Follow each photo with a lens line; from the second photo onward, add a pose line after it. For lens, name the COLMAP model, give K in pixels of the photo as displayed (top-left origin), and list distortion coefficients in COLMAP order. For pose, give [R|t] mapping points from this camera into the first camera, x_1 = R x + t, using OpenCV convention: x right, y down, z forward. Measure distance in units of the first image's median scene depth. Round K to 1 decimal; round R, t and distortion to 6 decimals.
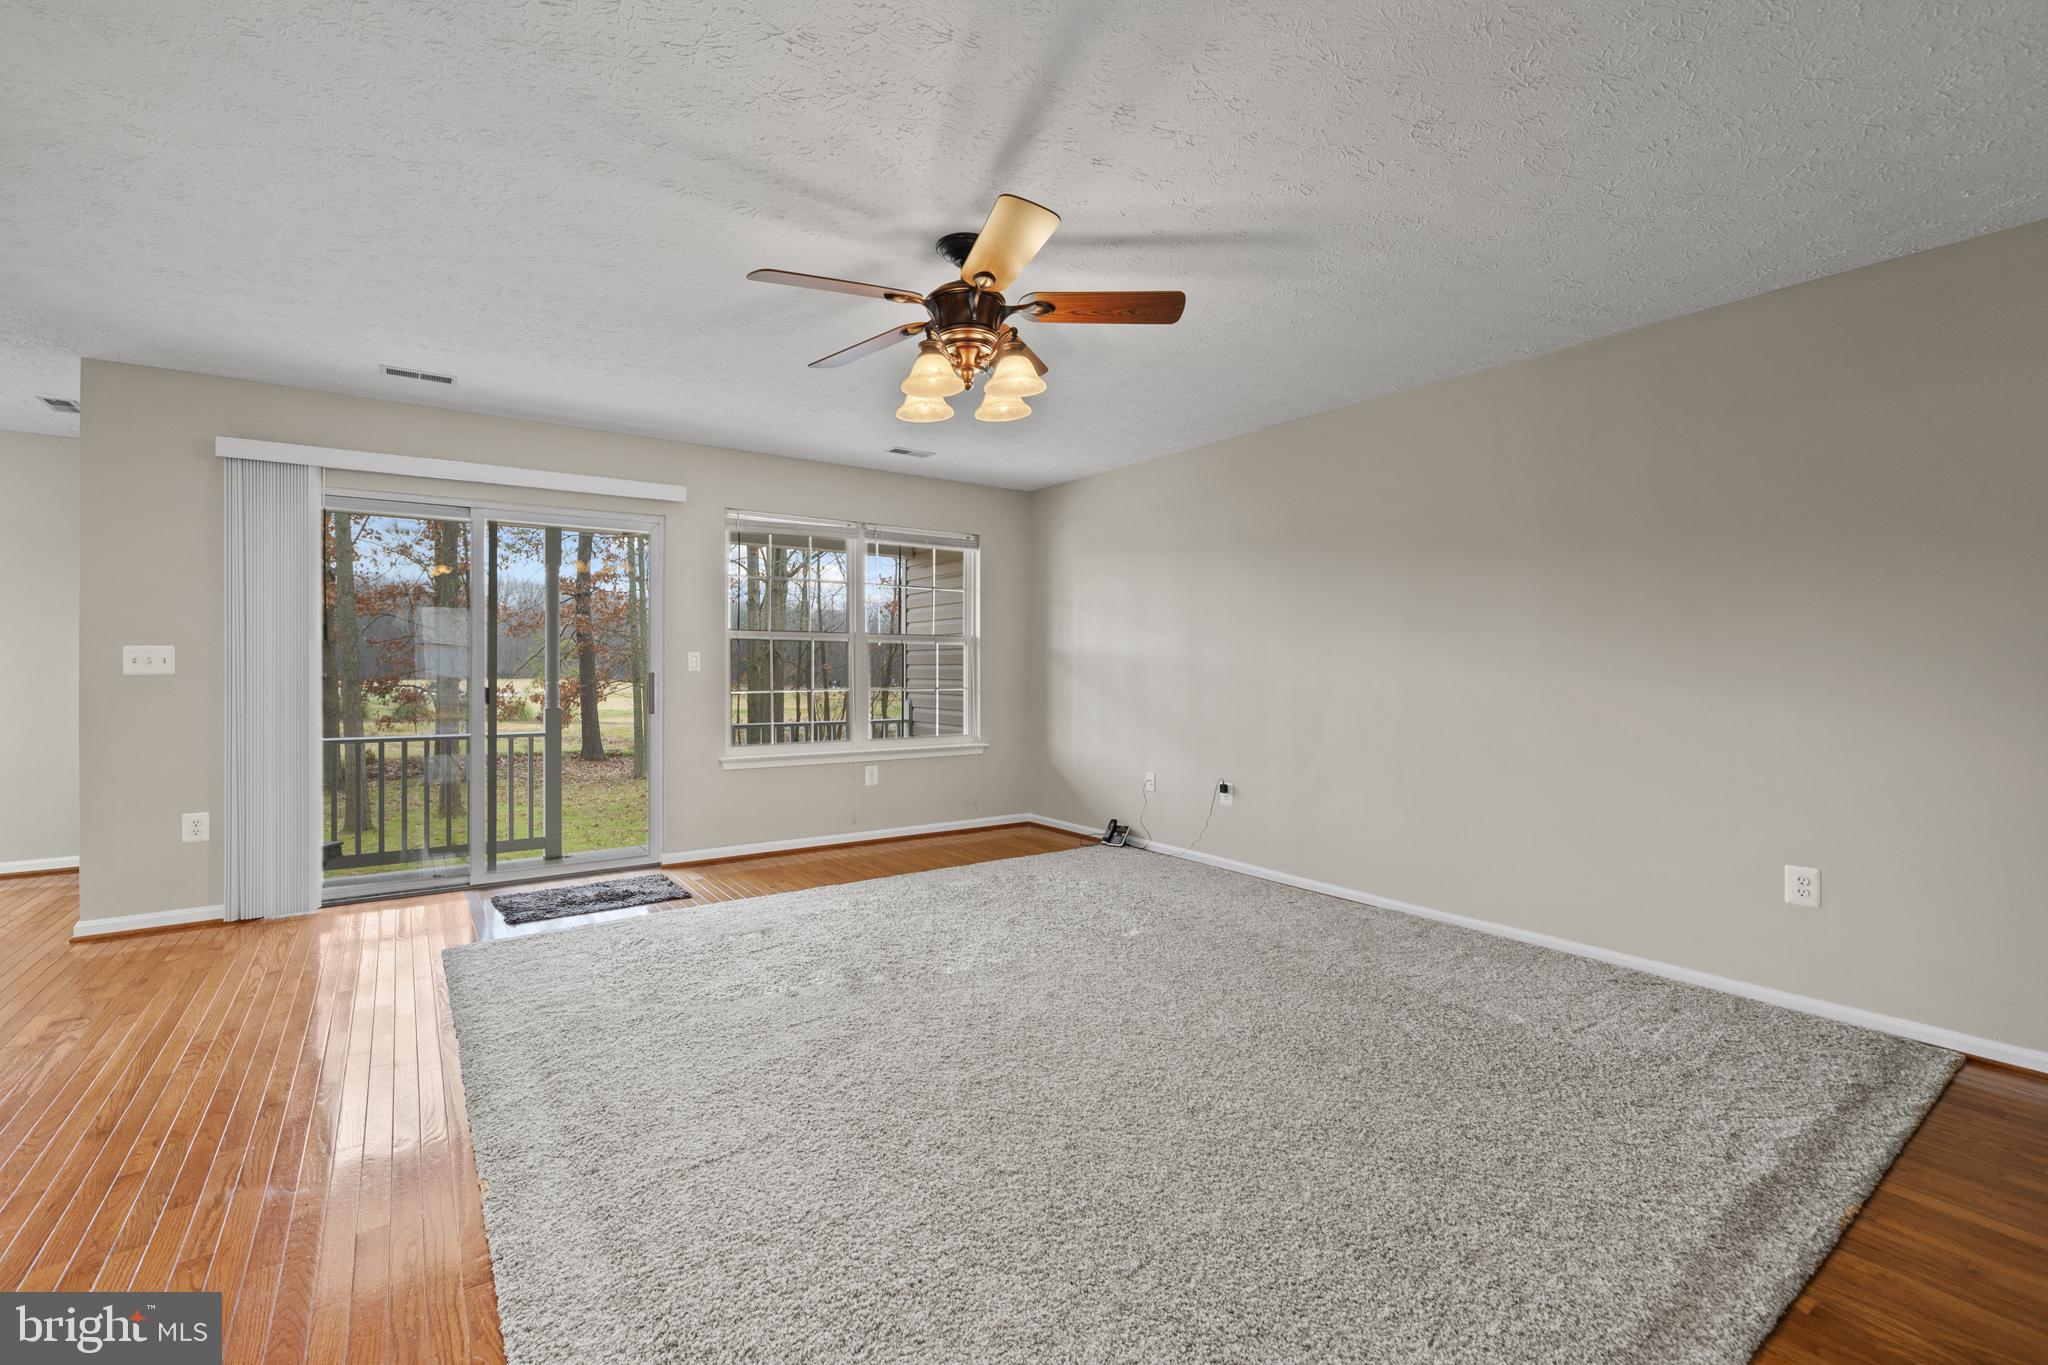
lens RADIAL K [[887.2, 0, 991.7], [0, 887.2, 664.4], [0, 0, 1]] dist [0.007127, -0.000092]
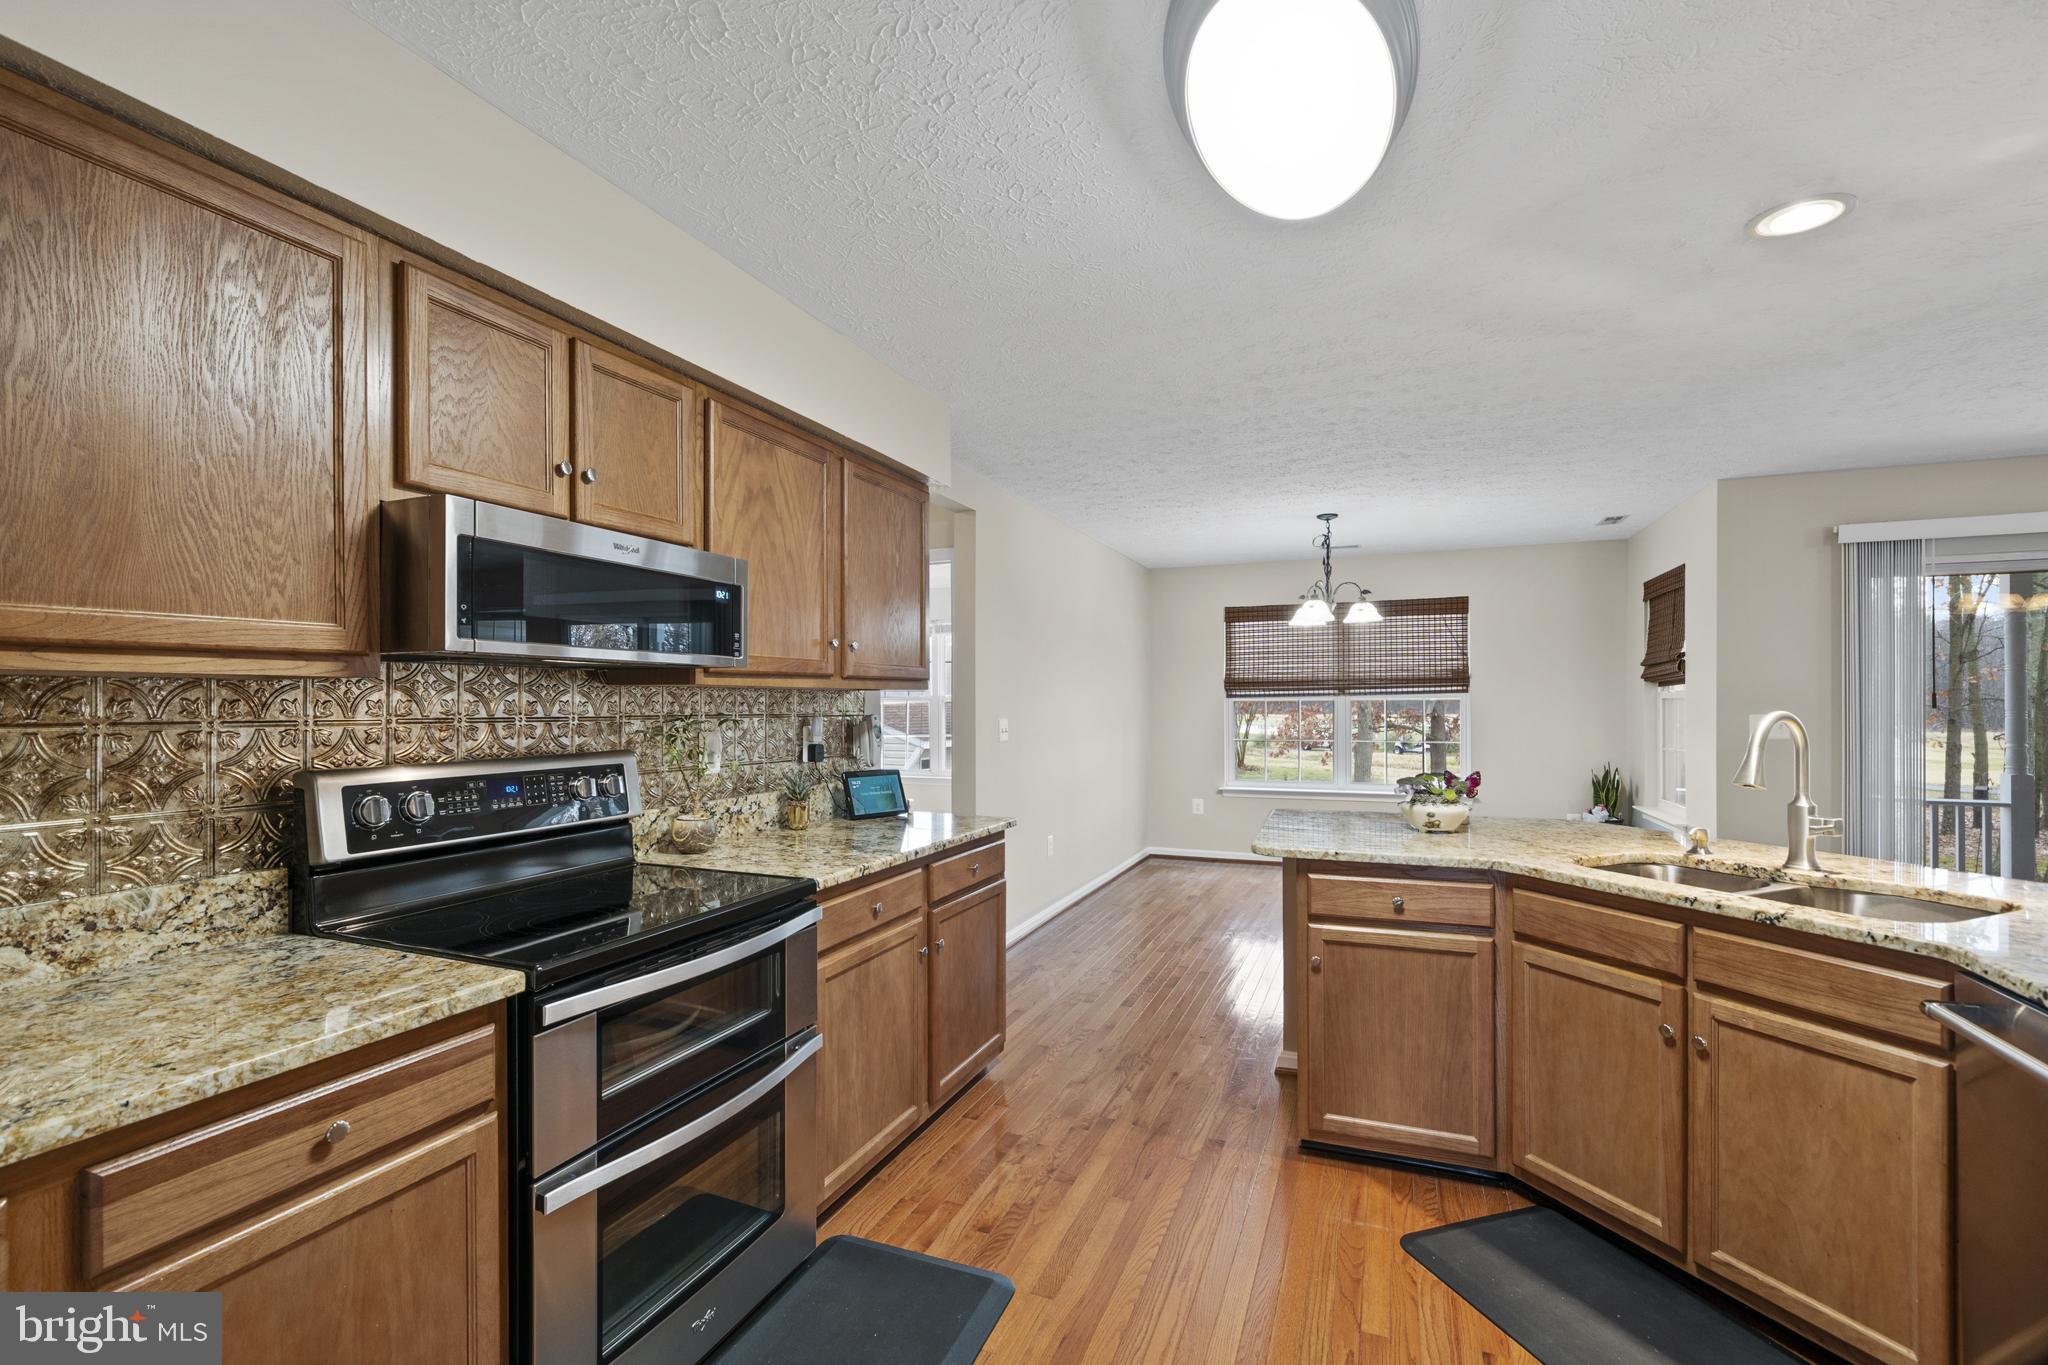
lens RADIAL K [[887.2, 0, 1016.6], [0, 887.2, 702.0], [0, 0, 1]] dist [0.007127, -0.000092]
pose [[0.557477, -0.000904, -0.830192, -0.487466], [0.005009, 0.999985, 0.002274, -0.041417], [0.830177, -0.005426, 0.557473, -0.431061]]
